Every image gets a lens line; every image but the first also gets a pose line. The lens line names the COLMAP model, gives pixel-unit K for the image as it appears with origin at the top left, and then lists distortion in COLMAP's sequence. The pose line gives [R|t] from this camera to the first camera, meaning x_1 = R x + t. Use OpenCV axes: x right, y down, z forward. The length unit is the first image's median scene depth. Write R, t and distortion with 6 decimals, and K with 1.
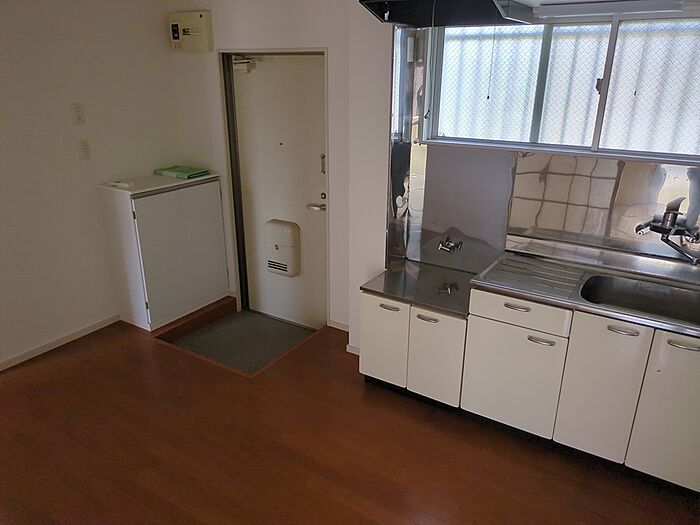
lens RADIAL K [[515.1, 0, 349.4], [0, 515.1, 260.5], [0, 0, 1]] dist [0.058824, -0.063281]
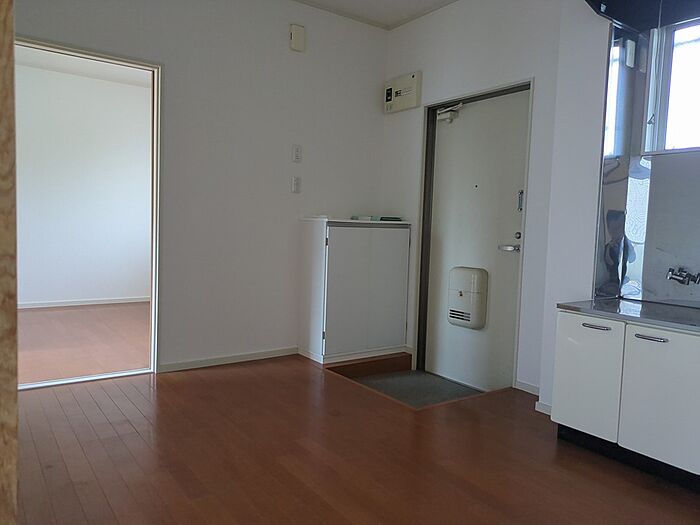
lens RADIAL K [[515.1, 0, 349.4], [0, 515.1, 260.5], [0, 0, 1]] dist [0.058824, -0.063281]
pose [[0.929228, 0.051876, -0.365848, 0.009429], [-0.154764, 0.953707, -0.257859, 0.198254], [0.335535, 0.296229, 0.894239, 0.092387]]
